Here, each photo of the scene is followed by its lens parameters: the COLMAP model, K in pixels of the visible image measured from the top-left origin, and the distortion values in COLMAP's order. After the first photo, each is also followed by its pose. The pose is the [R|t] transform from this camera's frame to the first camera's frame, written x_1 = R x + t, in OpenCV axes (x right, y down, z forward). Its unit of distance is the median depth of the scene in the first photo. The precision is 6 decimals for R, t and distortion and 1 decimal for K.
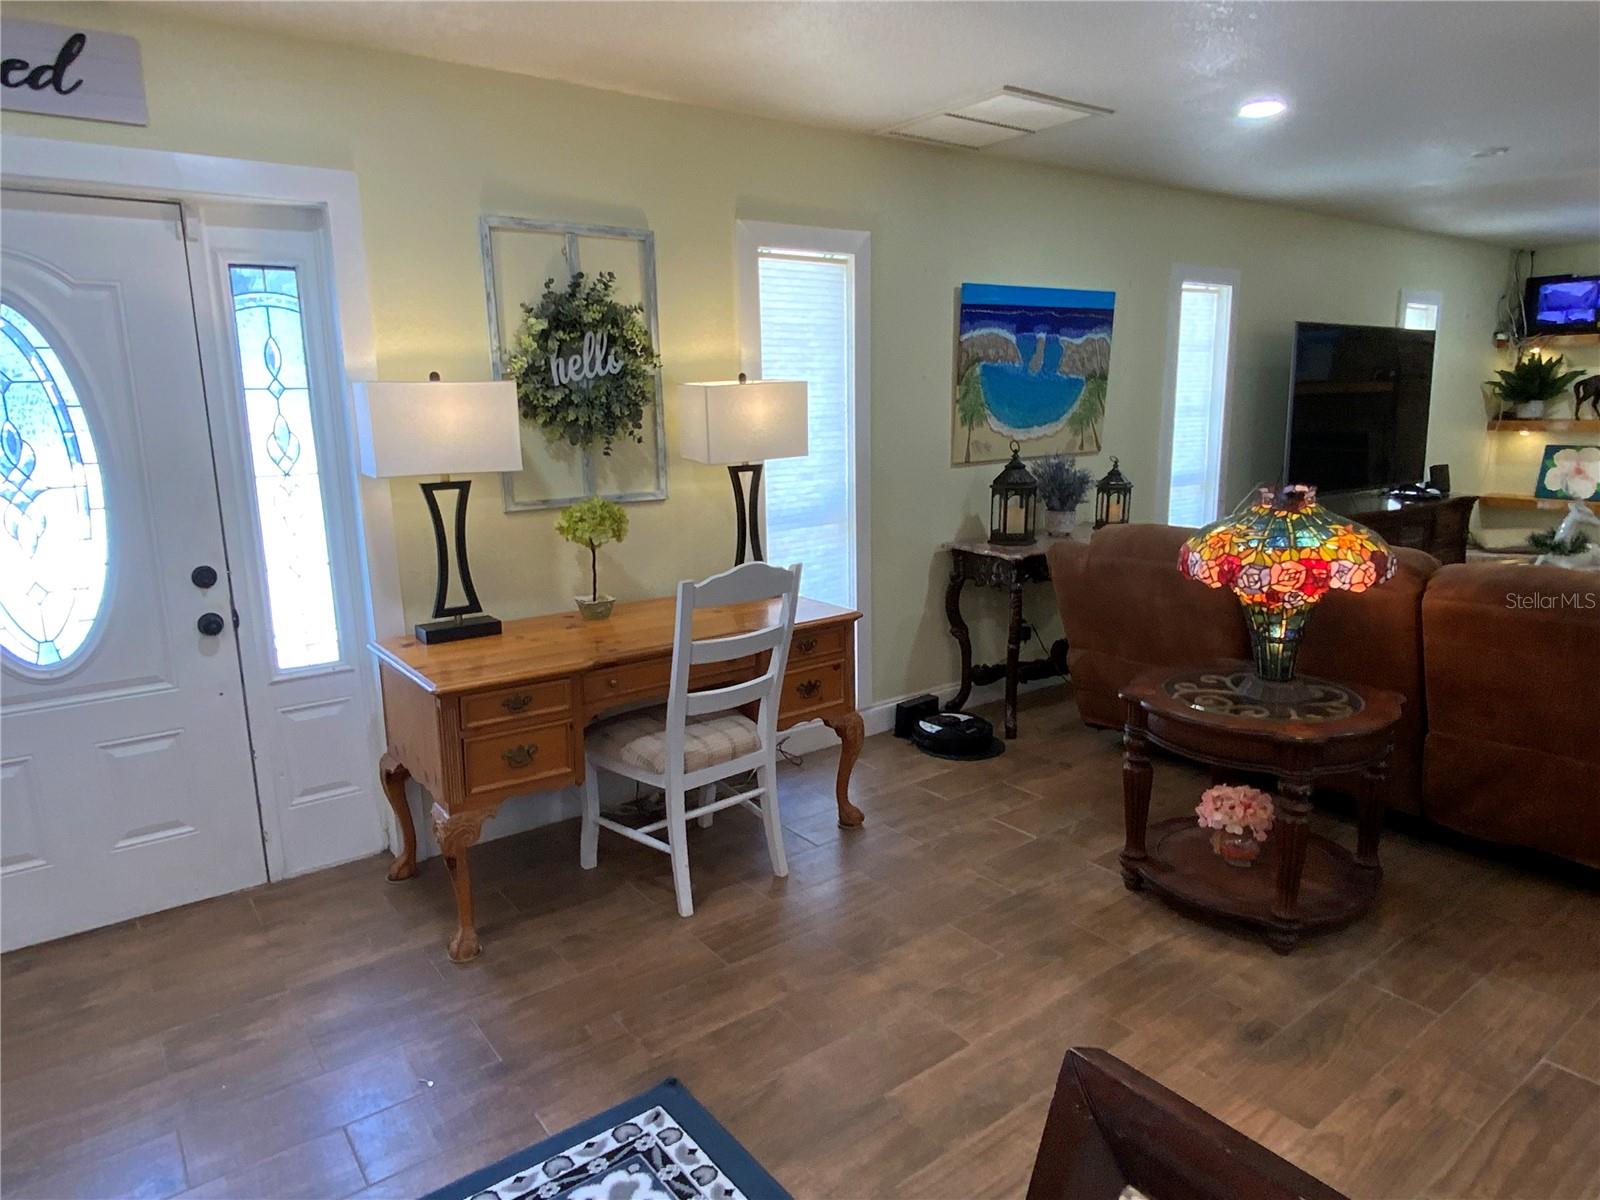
lens RADIAL K [[996.7, 0, 800.3], [0, 996.7, 597.4], [0, 0, 1]] dist [0.003793, -0.005075]
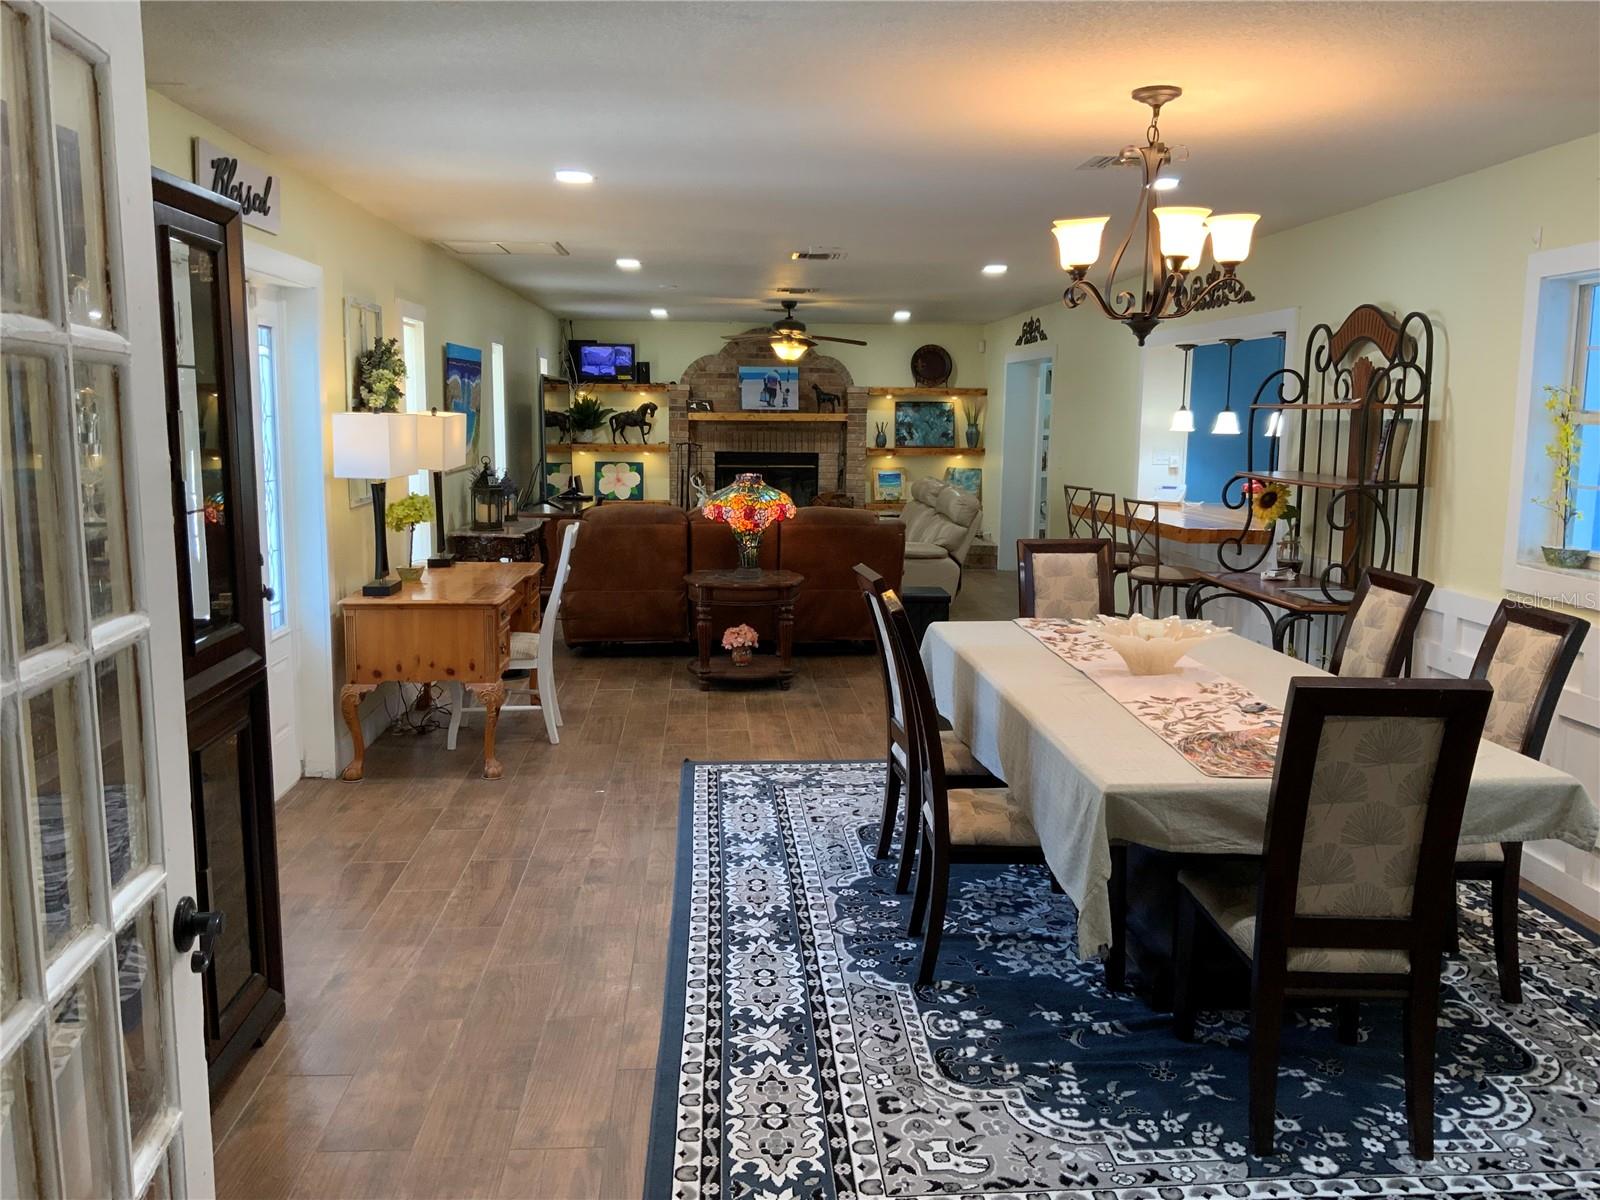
lens RADIAL K [[1319.4, 0, 799.8], [0, 1319.4, 598.2], [0, 0, 1]] dist [0.028561, -0.023140]
pose [[0.536271, -0.097227, 0.838427, -1.043170], [0.149023, 0.988645, 0.019330, 0.064568], [-0.830786, 0.114579, 0.544670, -0.328107]]
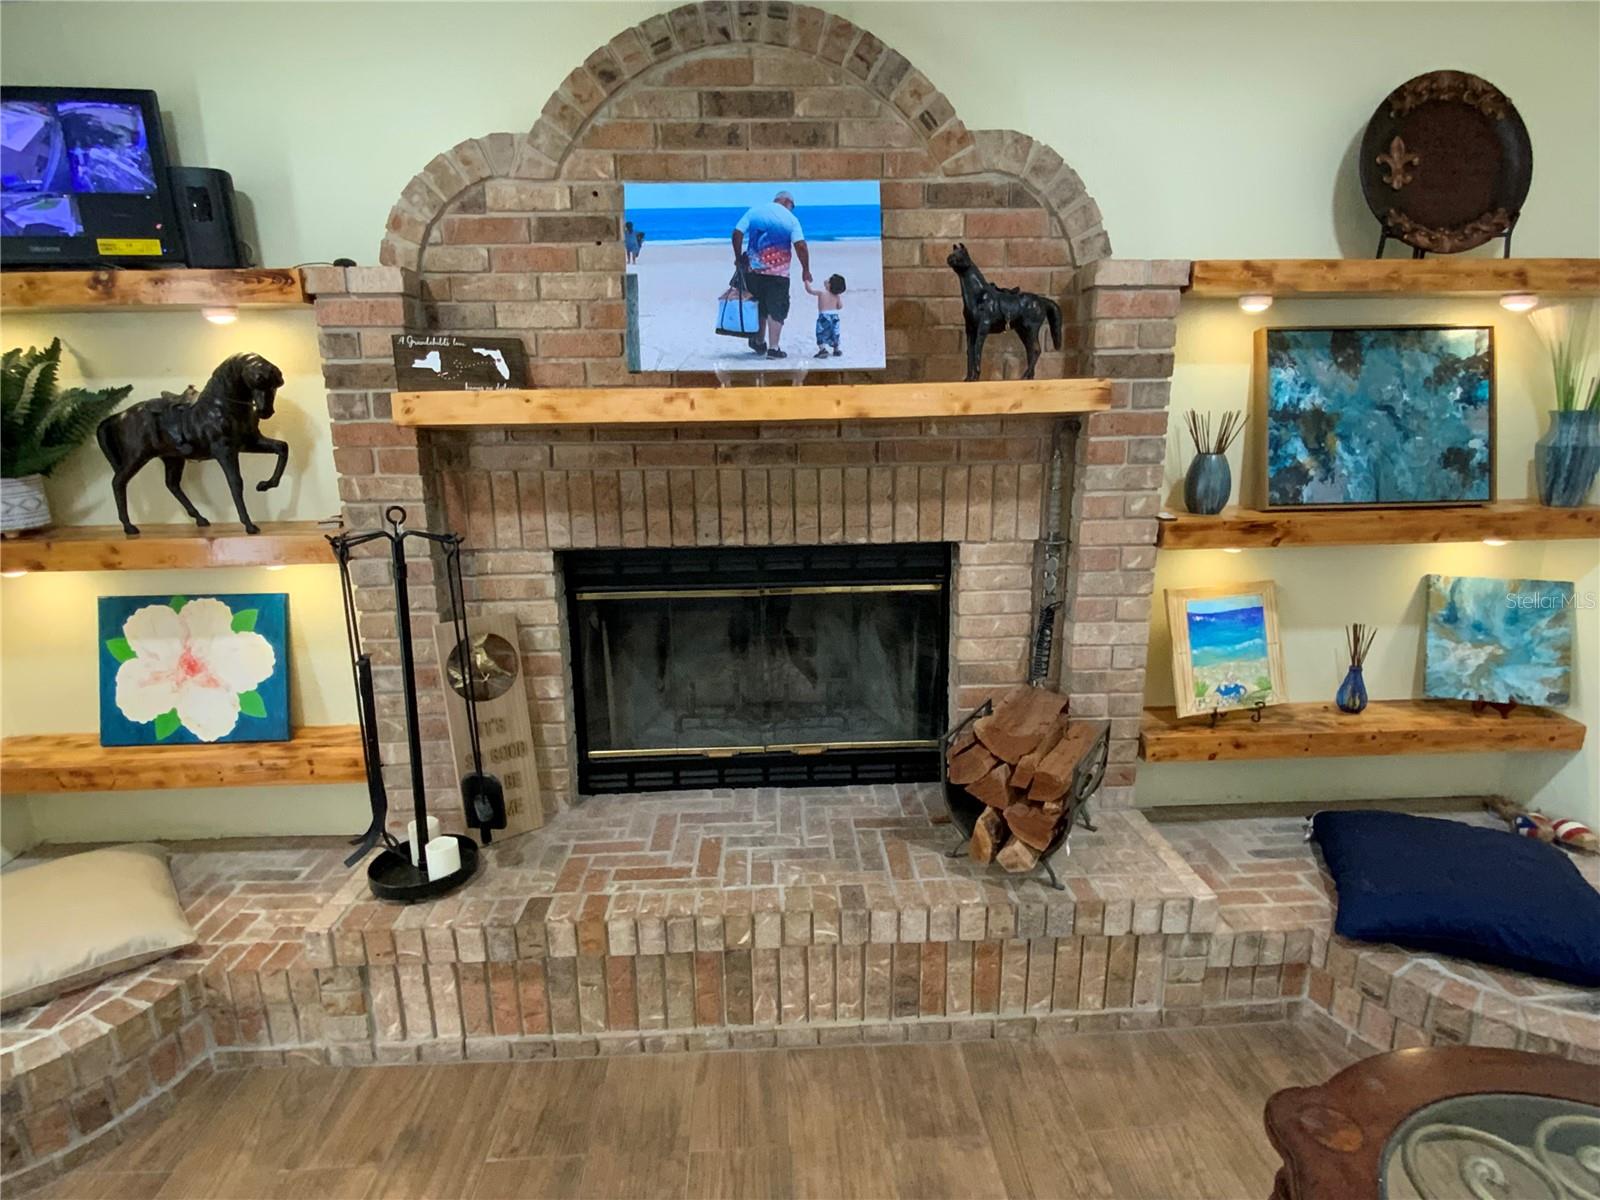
lens RADIAL K [[833.6, 0, 798.0], [0, 833.6, 607.6], [0, 0, 1]] dist [-0.006958, -0.001626]
pose [[0.551253, -0.194140, 0.811437, 1.044541], [0.172194, 0.978086, 0.117031, -0.228387], [-0.816376, 0.075211, 0.572602, 1.015529]]
